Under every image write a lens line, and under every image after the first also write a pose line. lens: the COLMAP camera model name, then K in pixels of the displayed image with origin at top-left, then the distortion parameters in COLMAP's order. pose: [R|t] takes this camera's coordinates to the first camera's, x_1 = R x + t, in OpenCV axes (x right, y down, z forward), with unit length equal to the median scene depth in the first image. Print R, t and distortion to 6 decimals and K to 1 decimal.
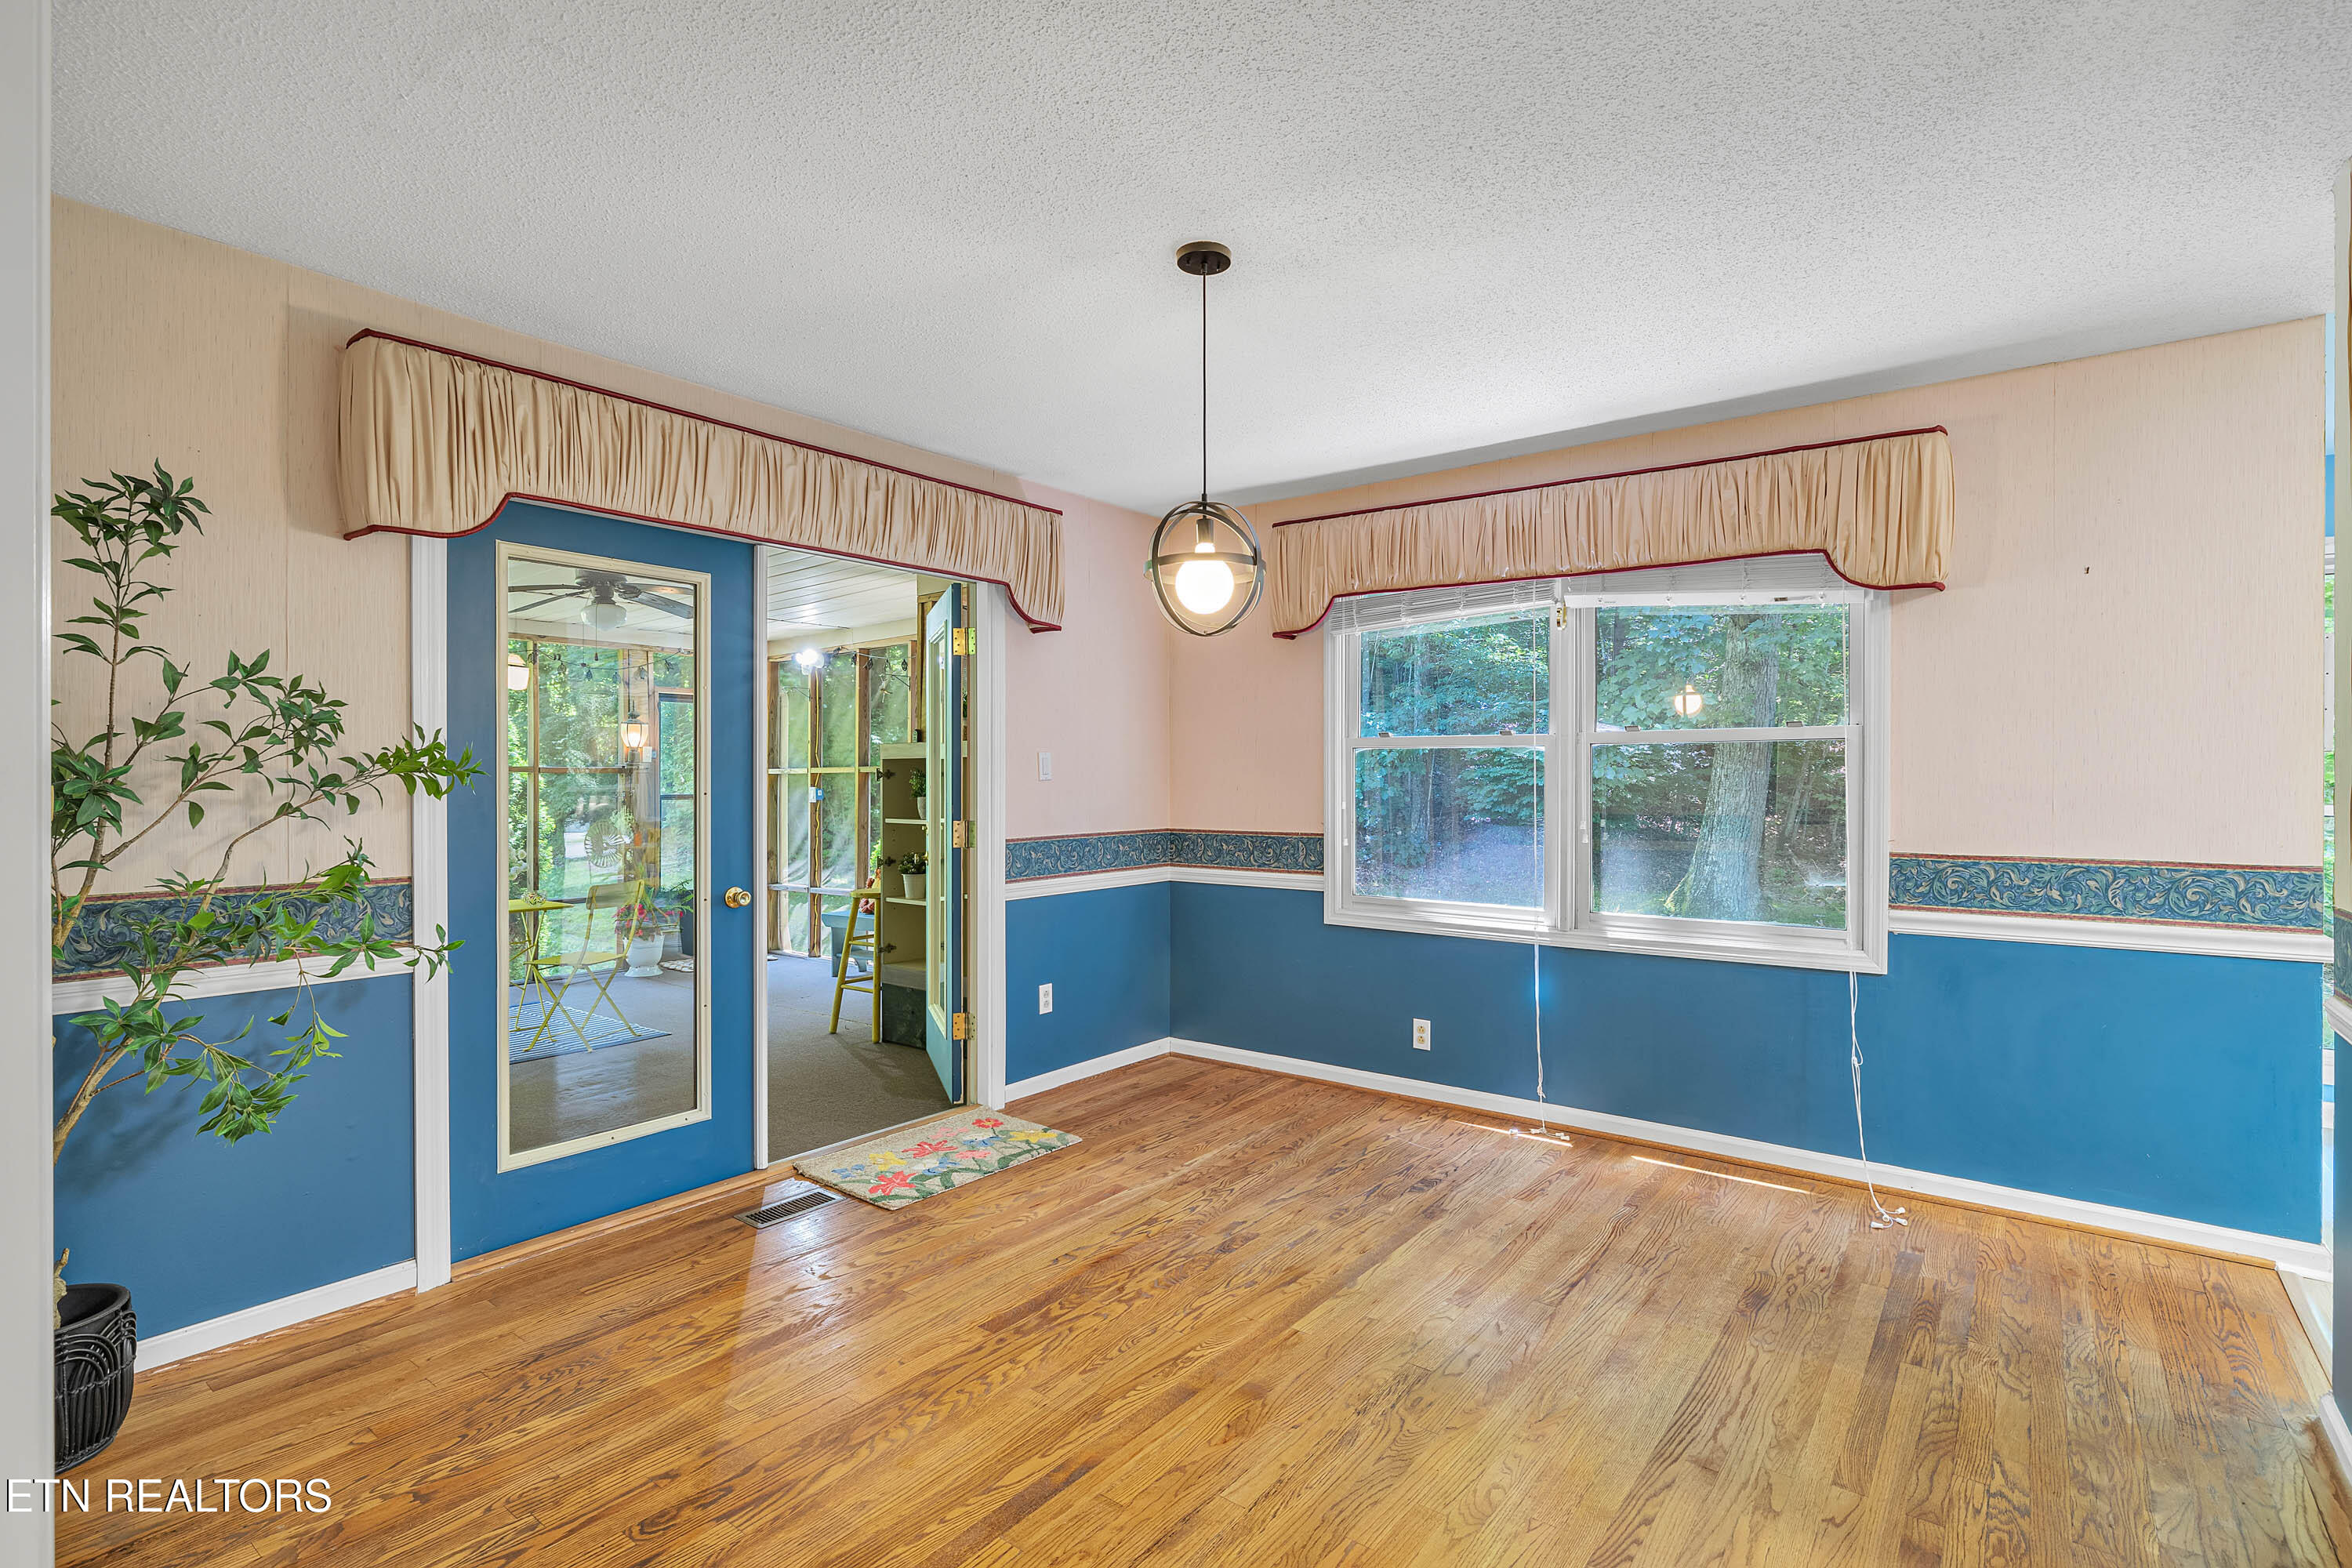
lens RADIAL K [[1120.2, 0, 1182.6], [0, 1120.2, 790.4], [0, 0, 1]] dist [0.000122, 0.001322]
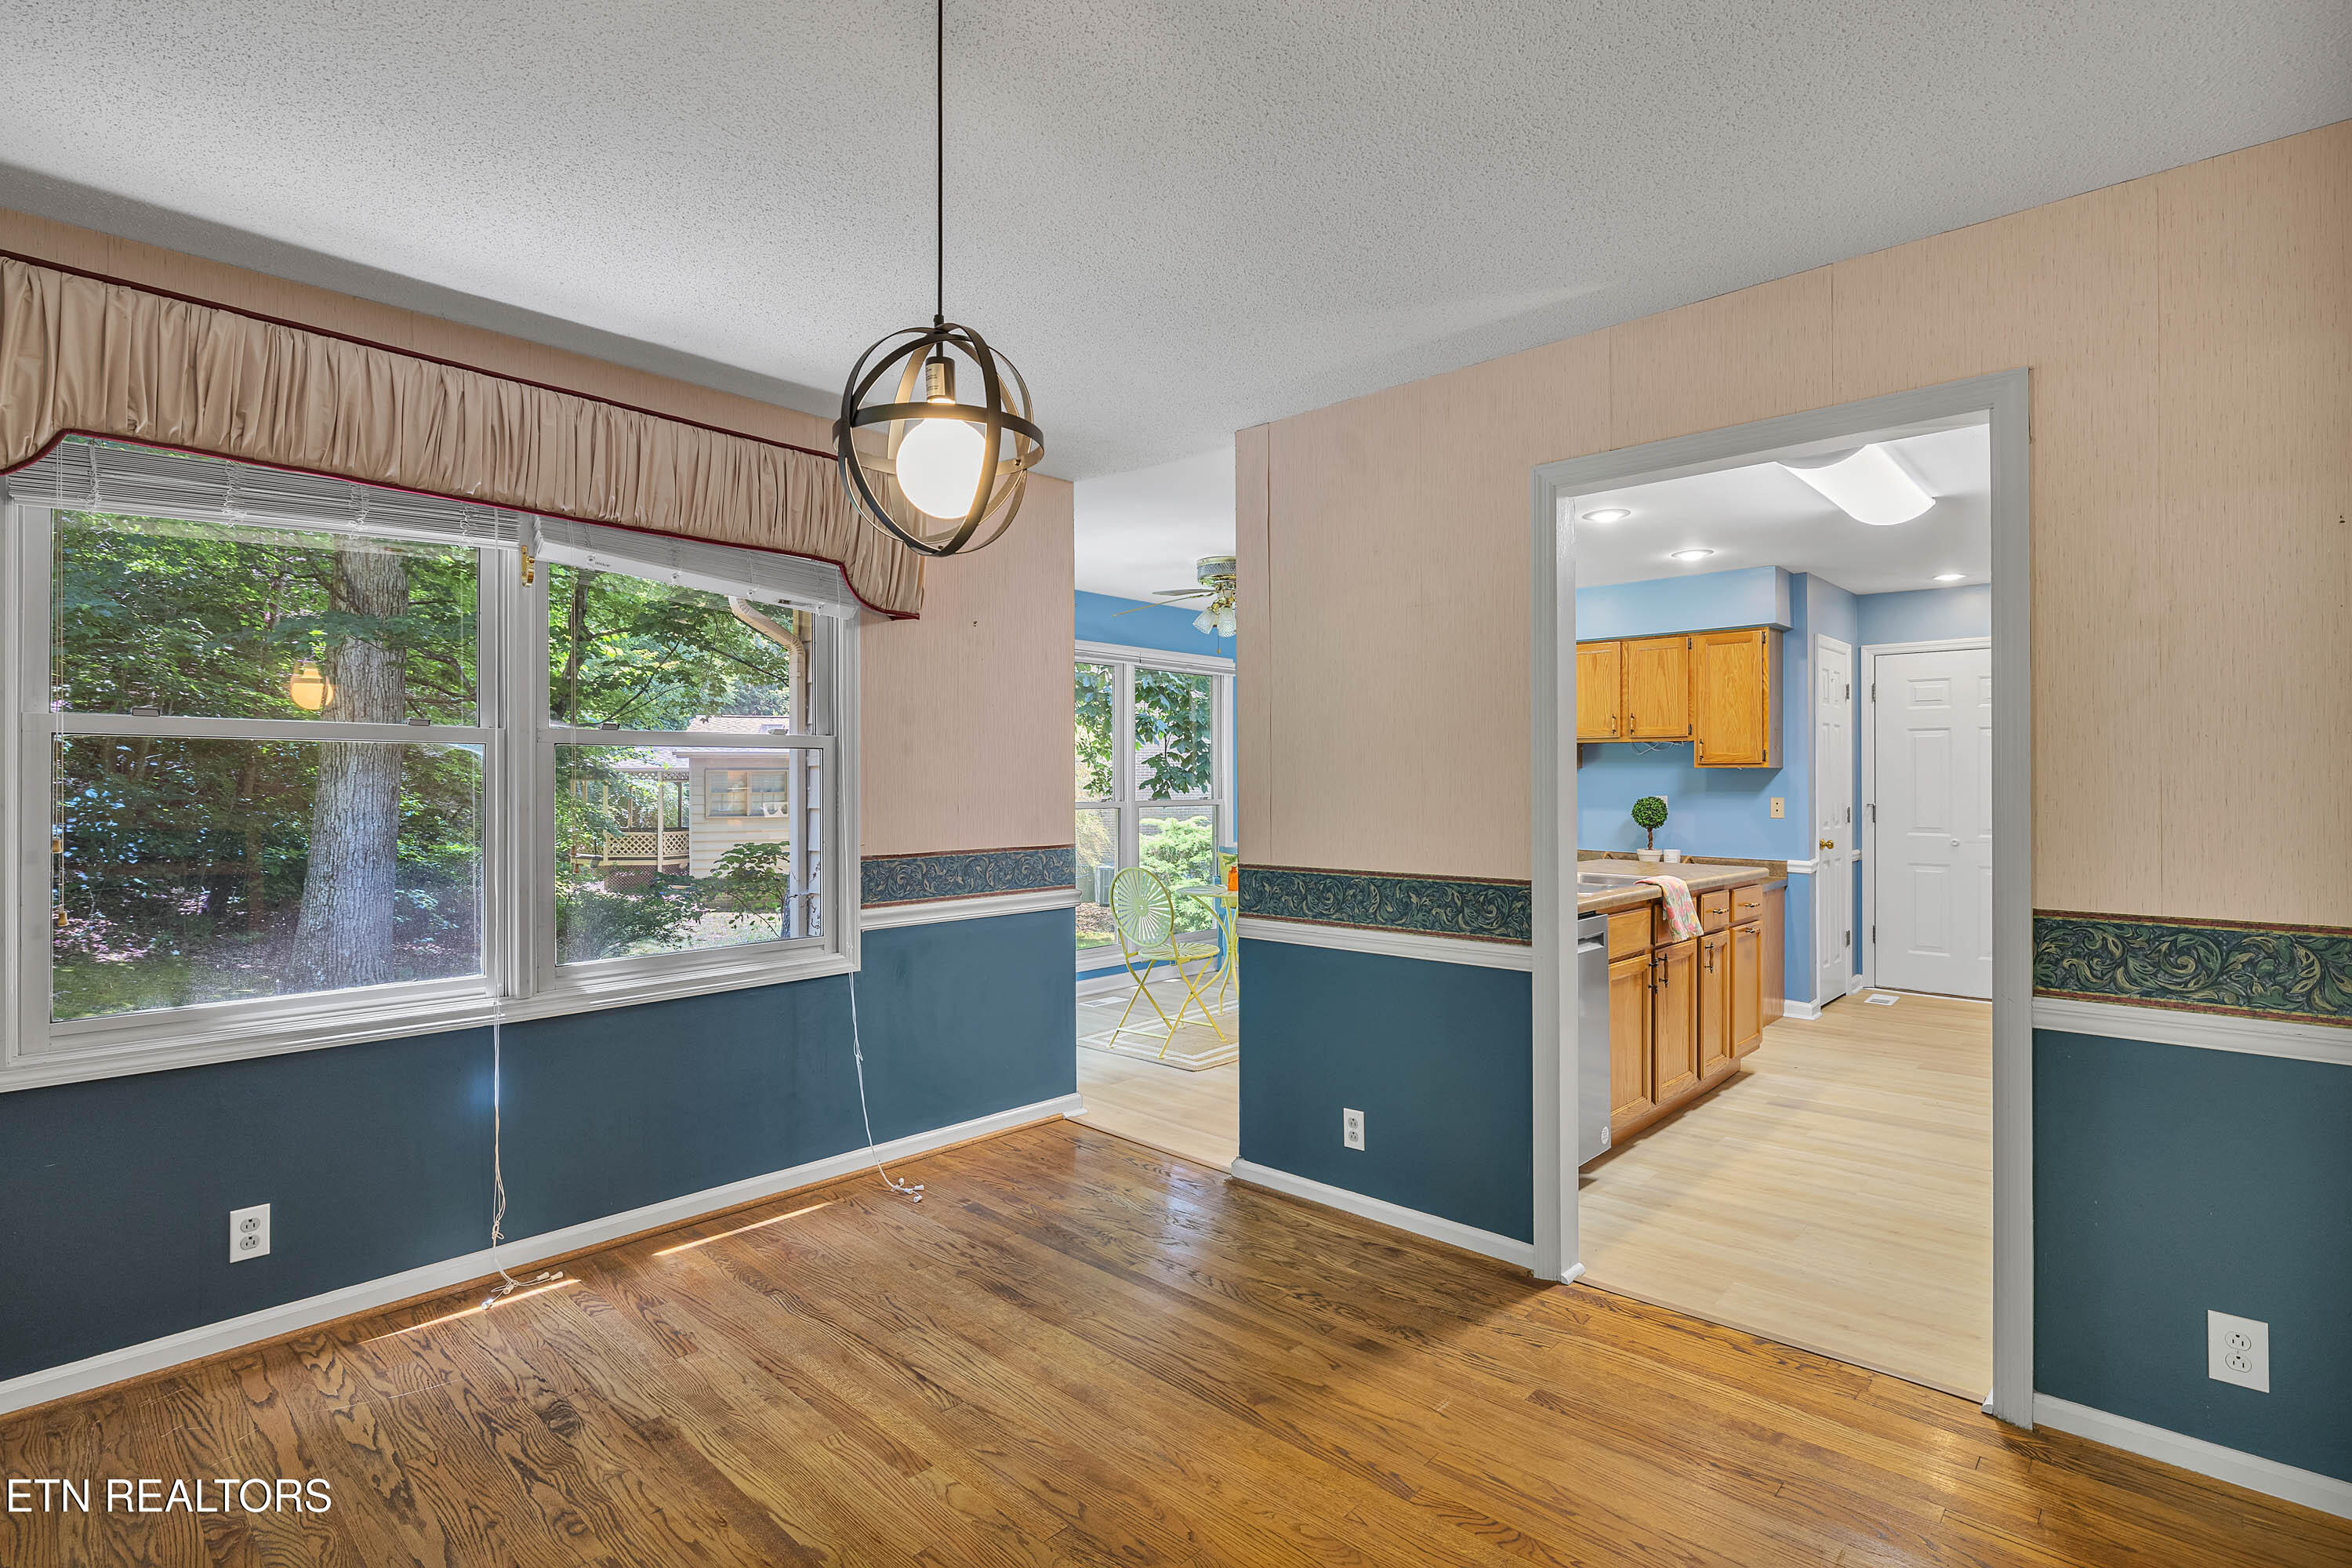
lens RADIAL K [[1120.2, 0, 1196.0], [0, 1120.2, 785.5], [0, 0, 1]] dist [0.000122, 0.001322]
pose [[0.093356, -0.007664, 0.995603, -0.403747], [0.010692, 0.999920, 0.006694, -0.016106], [-0.995575, 0.010020, 0.093430, 0.580514]]
